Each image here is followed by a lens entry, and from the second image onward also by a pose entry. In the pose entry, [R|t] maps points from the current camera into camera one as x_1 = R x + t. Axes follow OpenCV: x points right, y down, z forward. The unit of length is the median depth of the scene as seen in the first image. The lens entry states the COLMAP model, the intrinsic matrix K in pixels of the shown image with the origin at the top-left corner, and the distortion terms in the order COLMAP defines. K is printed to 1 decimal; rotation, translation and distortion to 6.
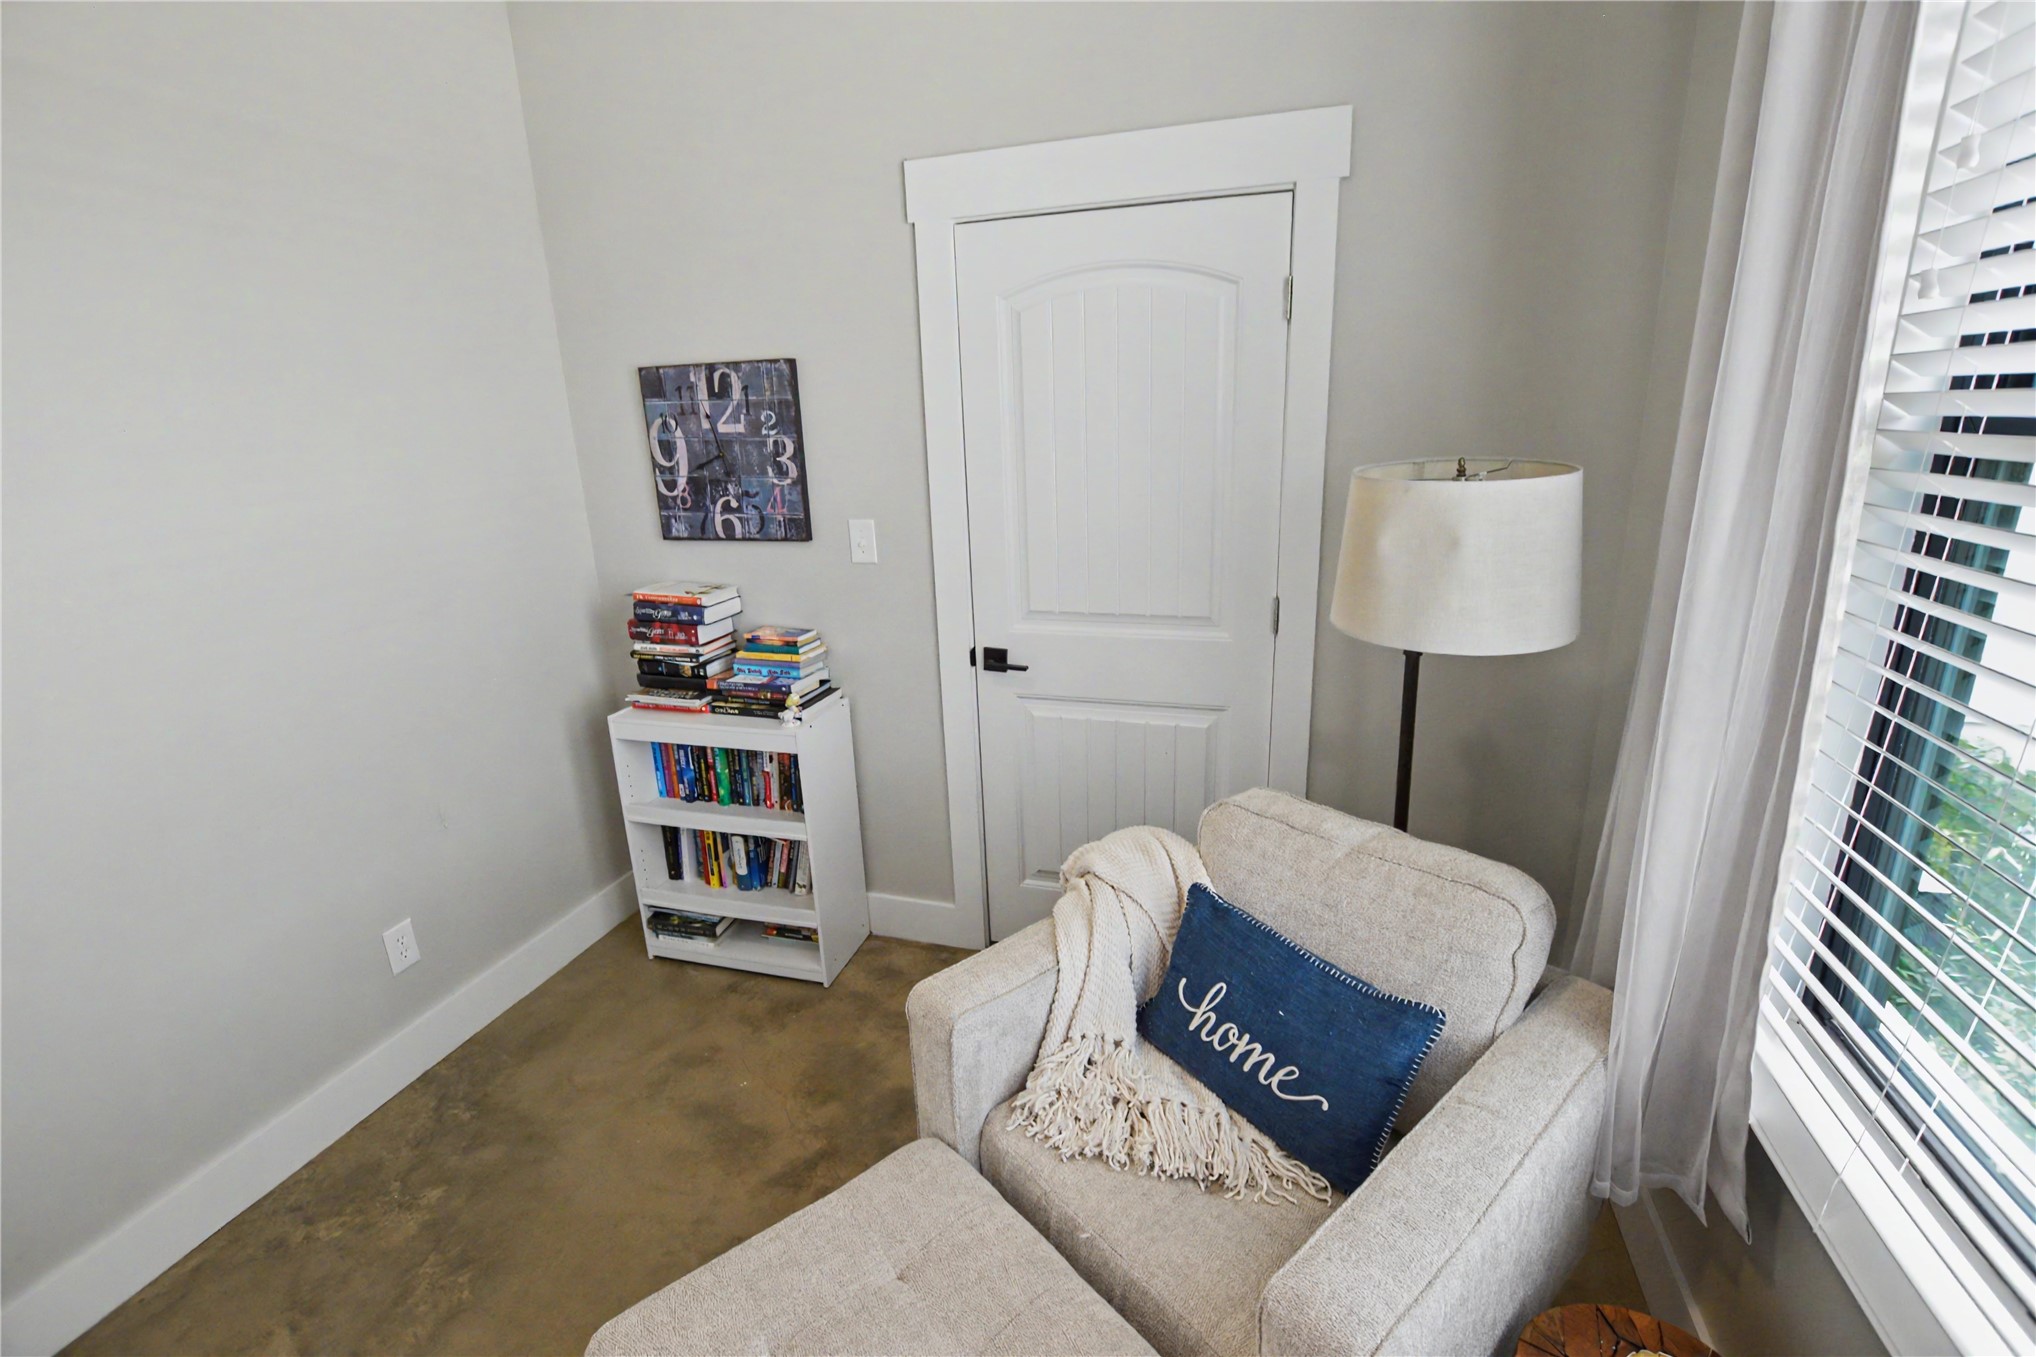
lens RADIAL K [[899.8, 0, 1018.8], [0, 899.8, 674.4], [0, 0, 1]] dist [-0.034735, 0.005666]
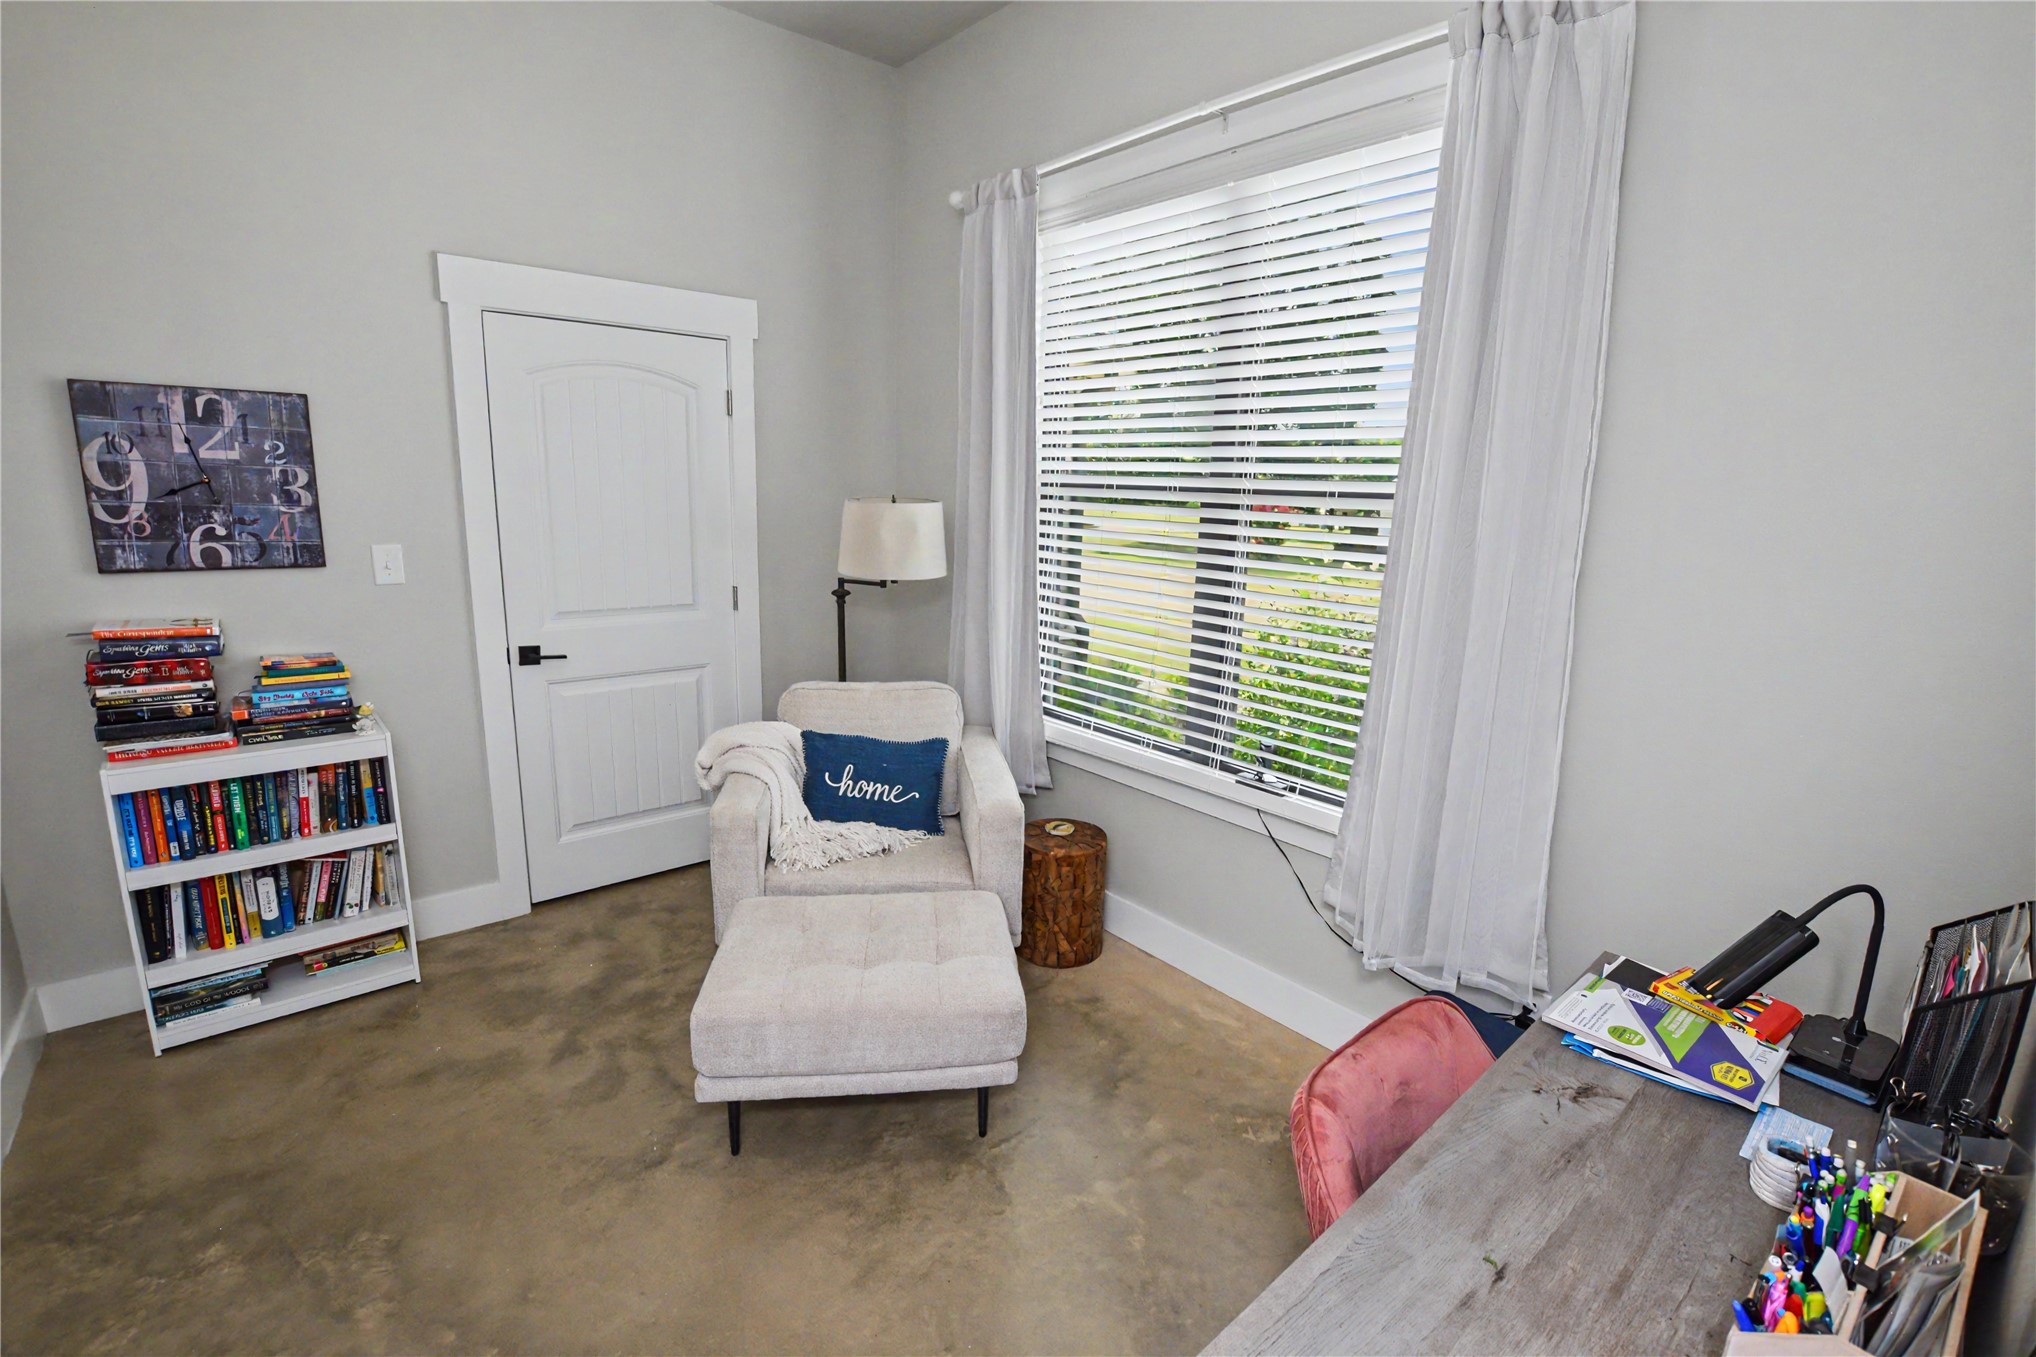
lens RADIAL K [[899.8, 0, 1018.8], [0, 899.8, 674.4], [0, 0, 1]] dist [-0.034735, 0.005666]
pose [[0.527293, -0.124872, 0.840457, -0.690320], [0.193225, 0.980848, 0.024504, 0.107102], [-0.827421, 0.149477, 0.541323, -0.210988]]
